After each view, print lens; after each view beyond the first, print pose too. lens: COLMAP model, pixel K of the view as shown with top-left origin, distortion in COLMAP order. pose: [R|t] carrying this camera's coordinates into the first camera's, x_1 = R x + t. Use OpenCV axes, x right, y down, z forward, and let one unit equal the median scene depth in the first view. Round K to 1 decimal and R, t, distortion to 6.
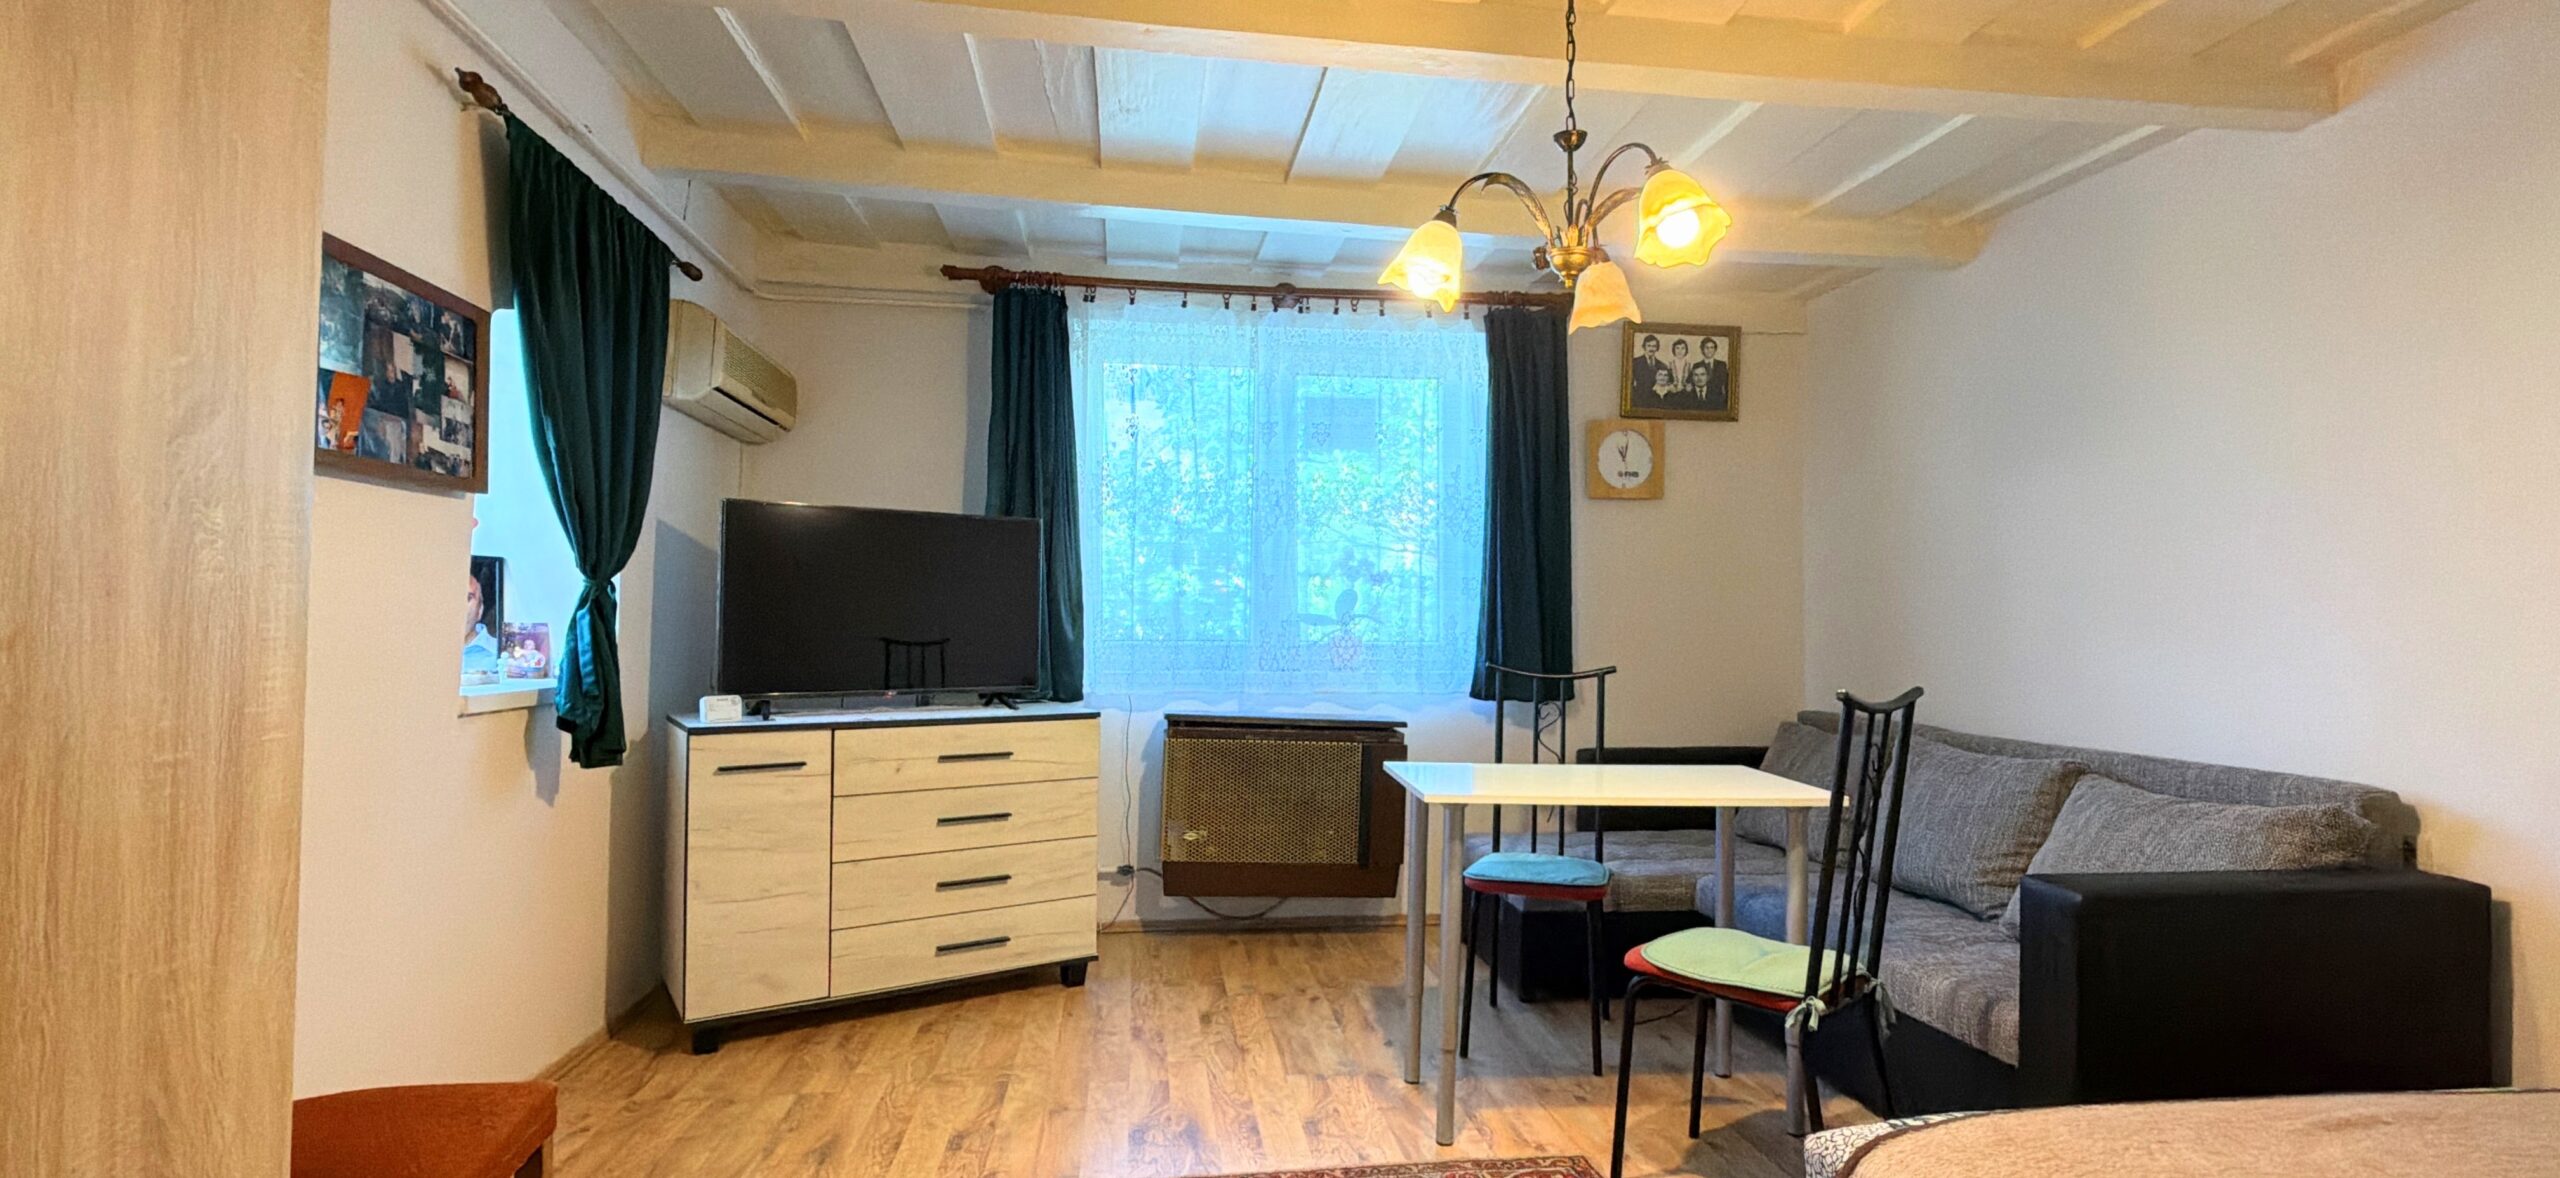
lens RADIAL K [[1162.6, 0, 1281.7], [0, 1162.6, 592.9], [0, 0, 1]] dist [-0.001112, -0.000191]
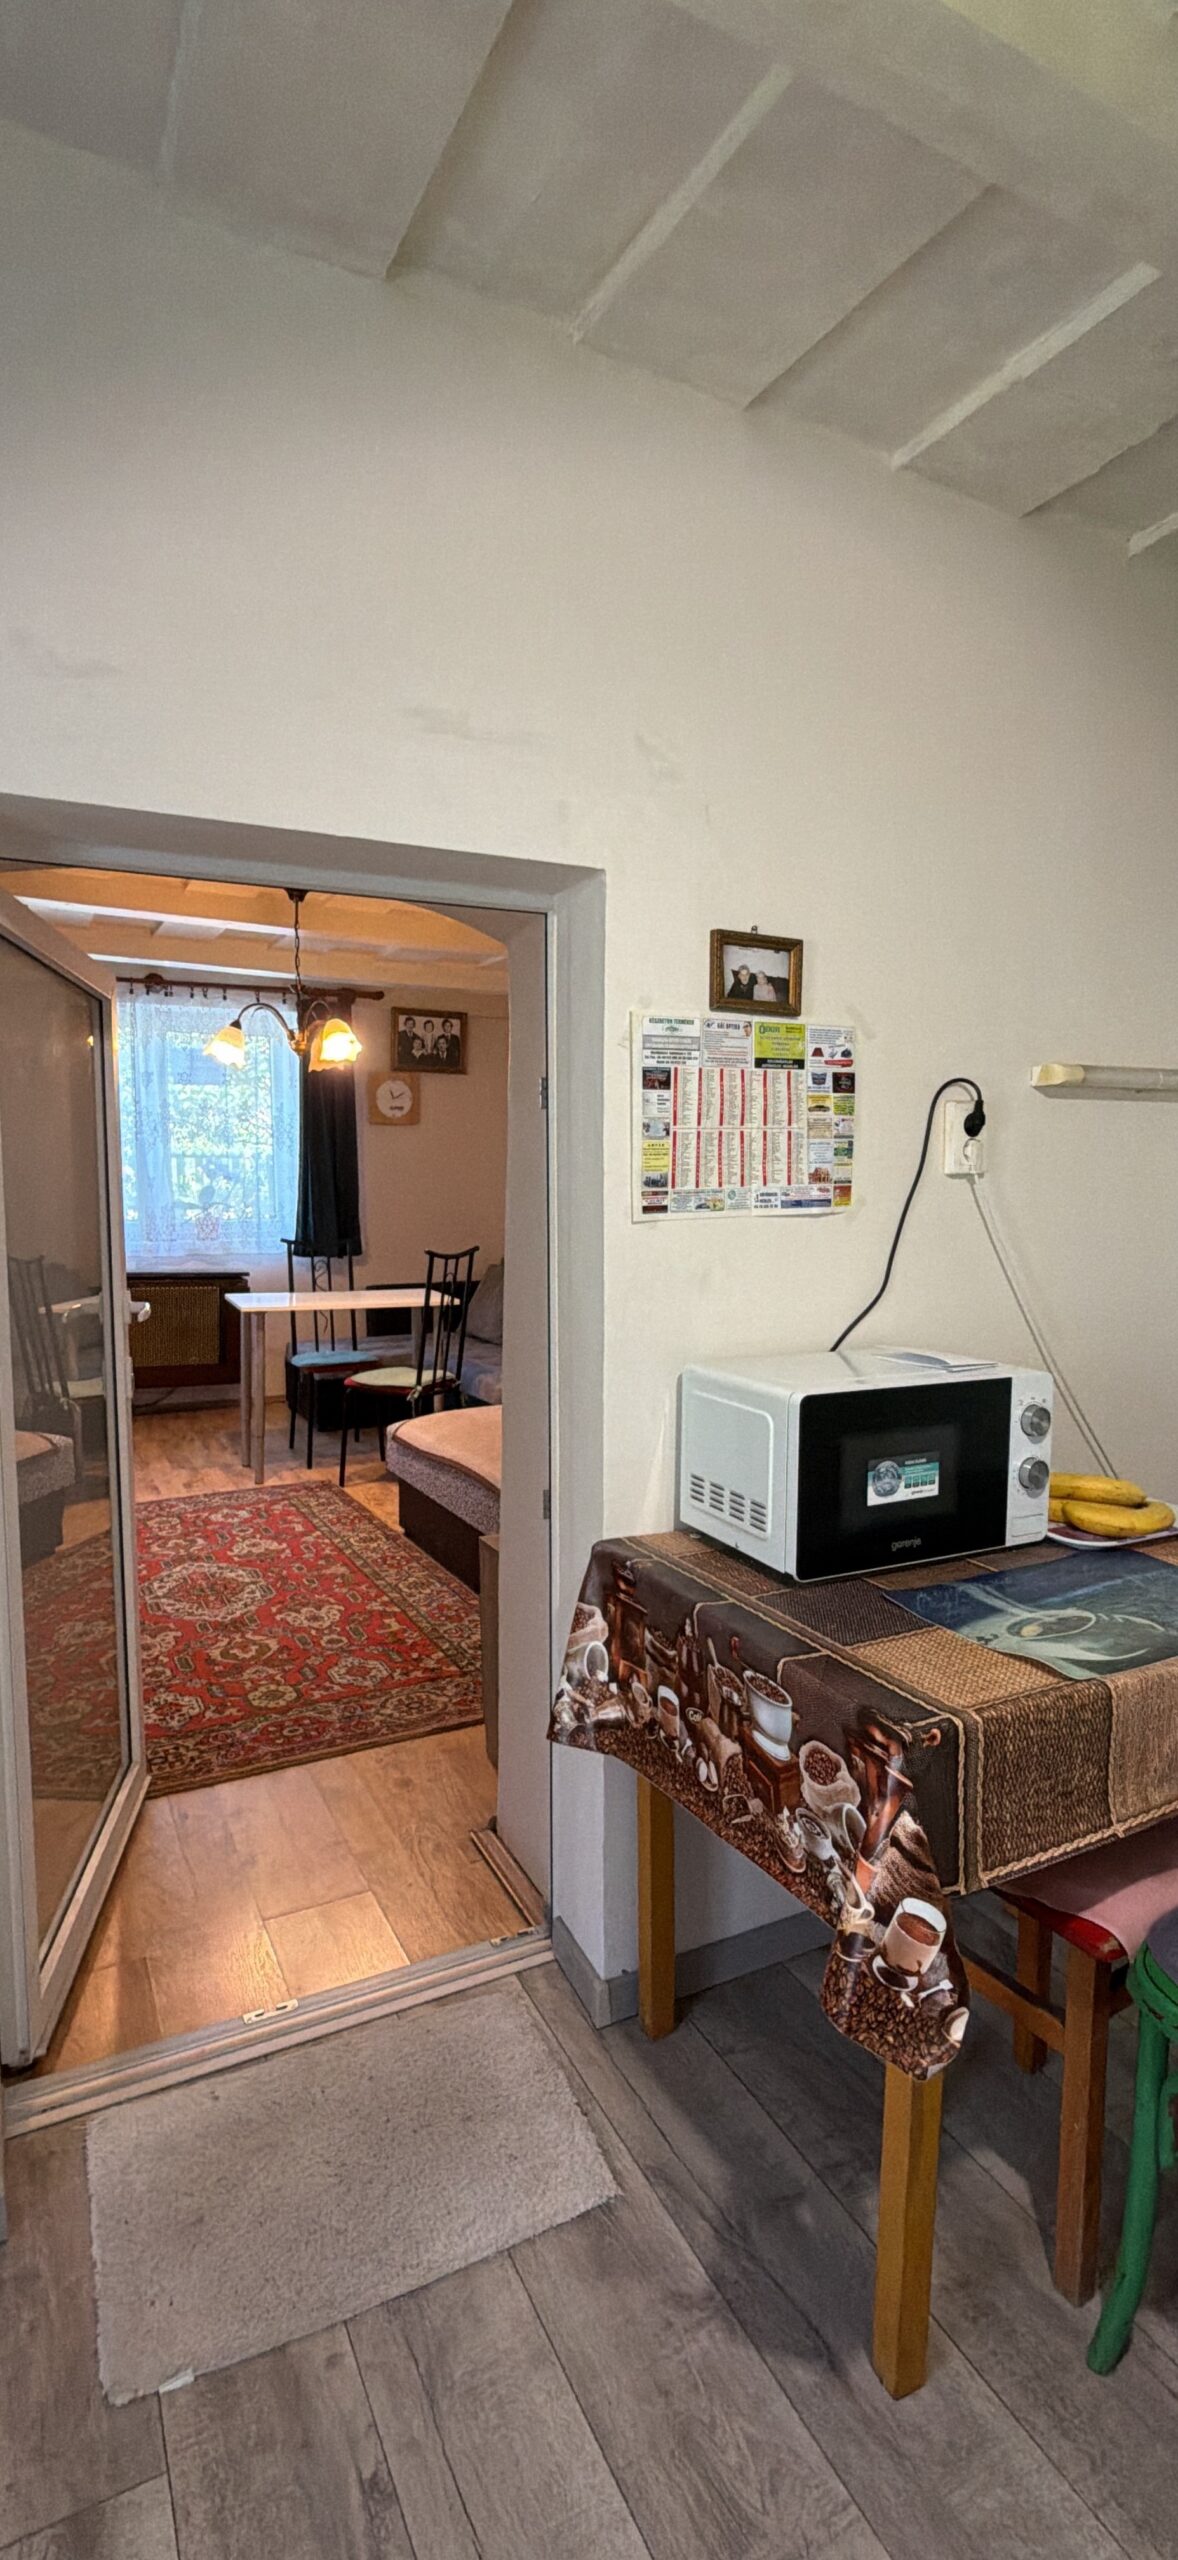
lens RADIAL K [[1162.6, 0, 589.5], [0, 1162.6, 1286.1], [0, 0, 1]] dist [-0.001112, -0.000191]
pose [[0.940250, -0.038984, 0.338245, 0.010015], [-0.001854, 0.992823, 0.119581, -0.069370], [-0.340479, -0.113063, 0.933429, -0.732619]]
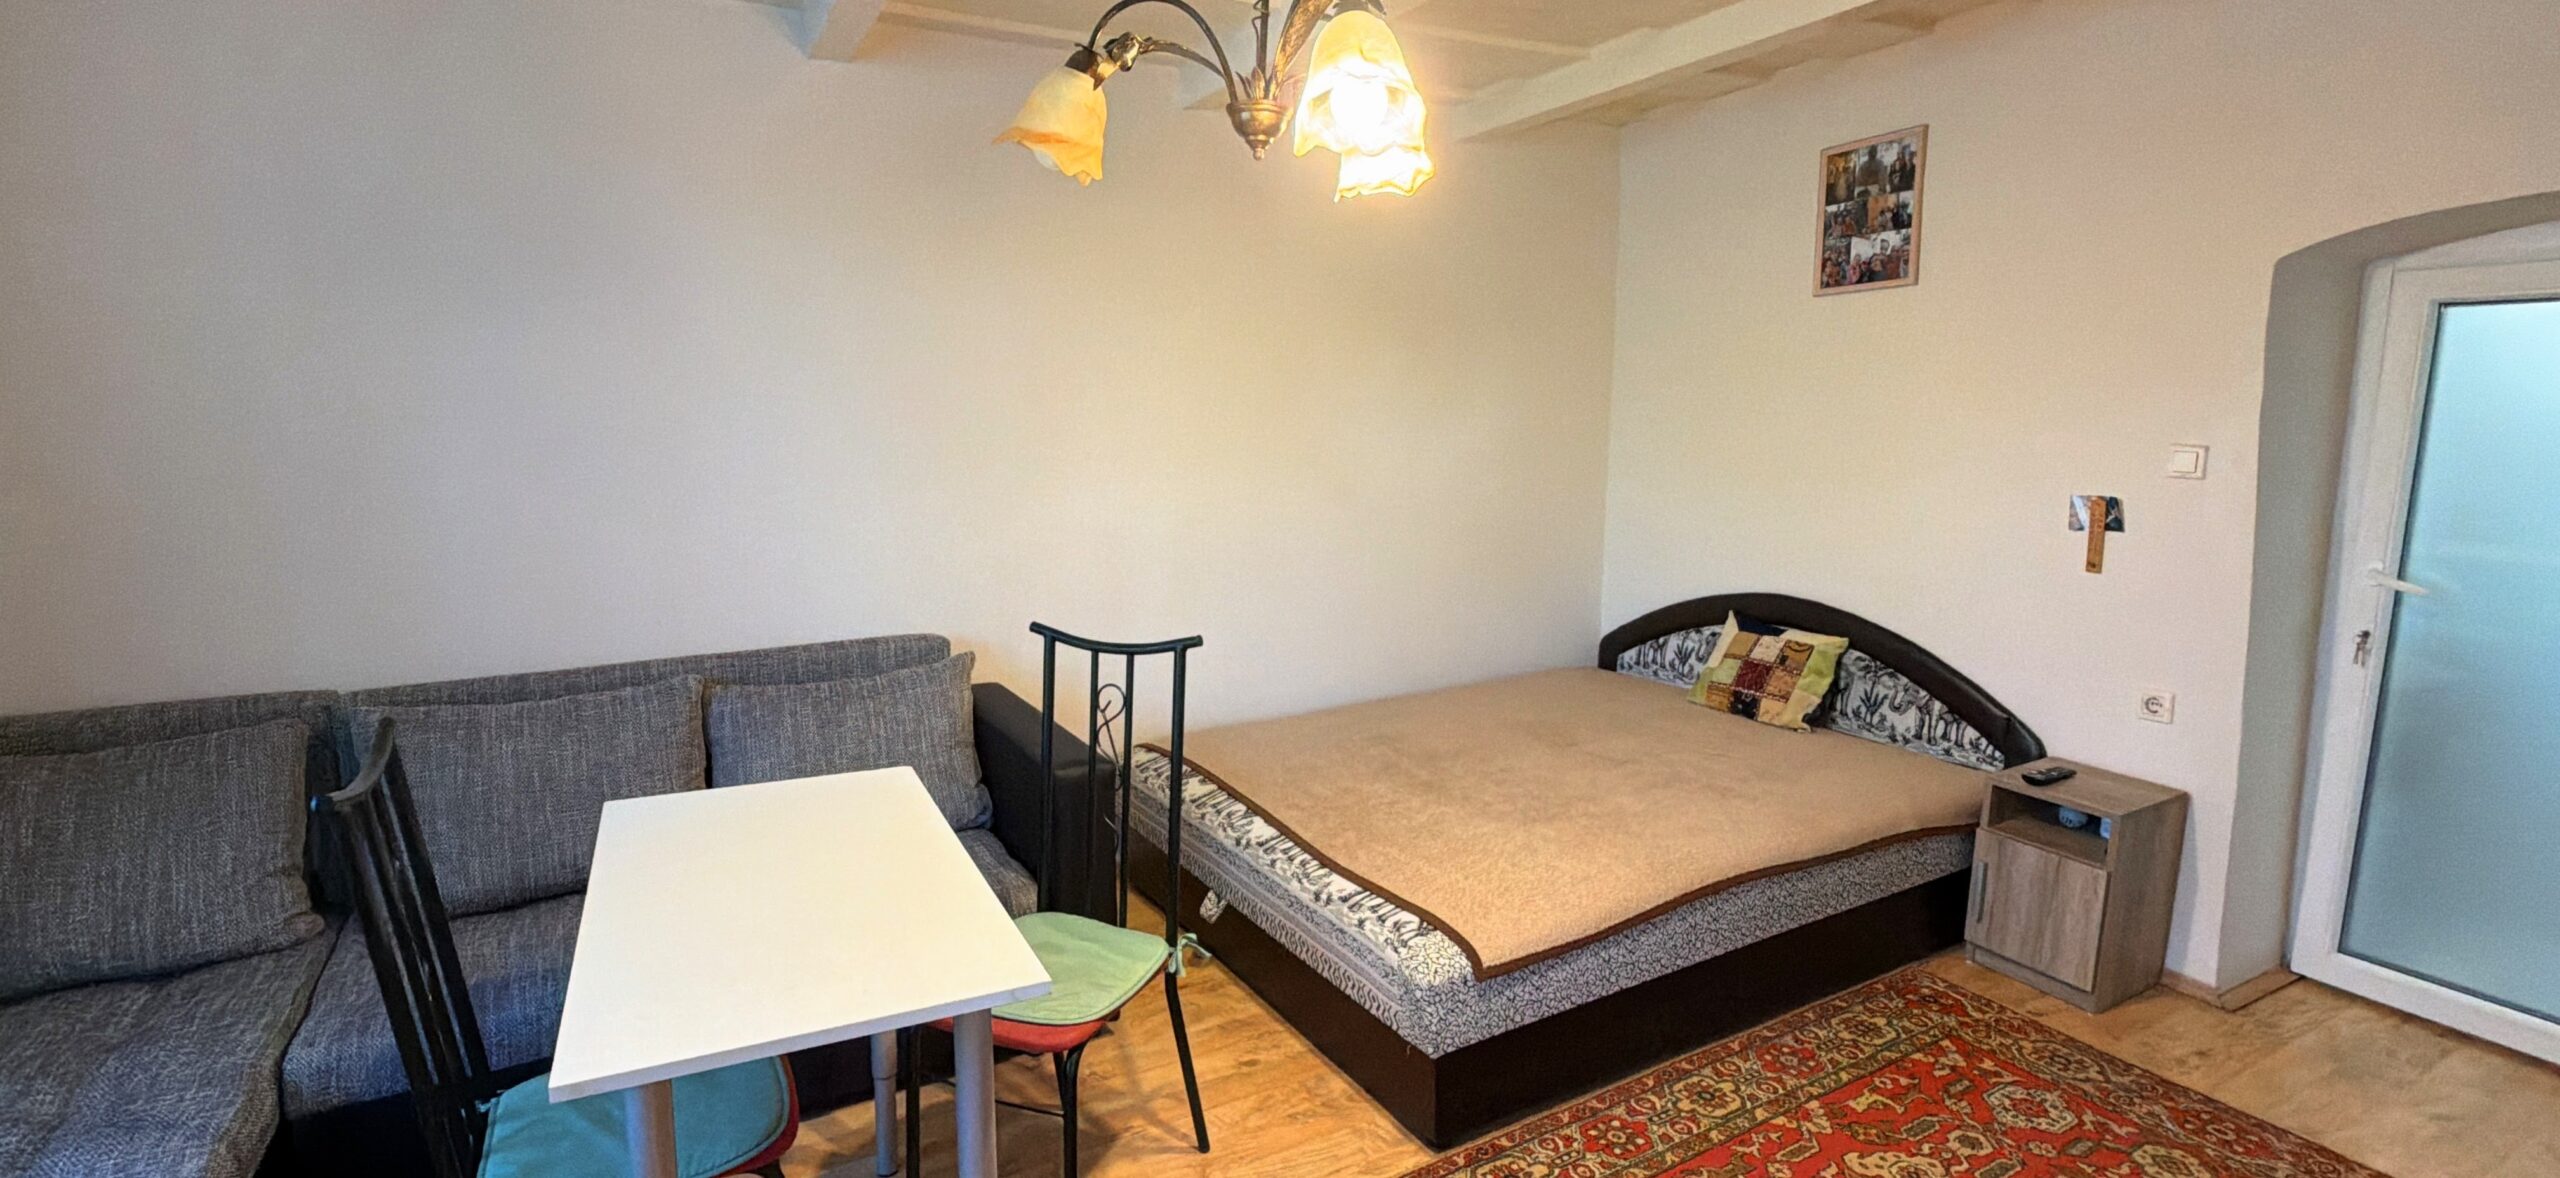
lens RADIAL K [[1162.6, 0, 1283.7], [0, 1162.6, 592.3], [0, 0, 1]] dist [-0.001112, -0.000191]
pose [[-0.375410, -0.161290, 0.912717, -0.283822], [-0.028990, 0.986304, 0.162370, -0.072862], [-0.926405, 0.034495, -0.374945, 0.793617]]
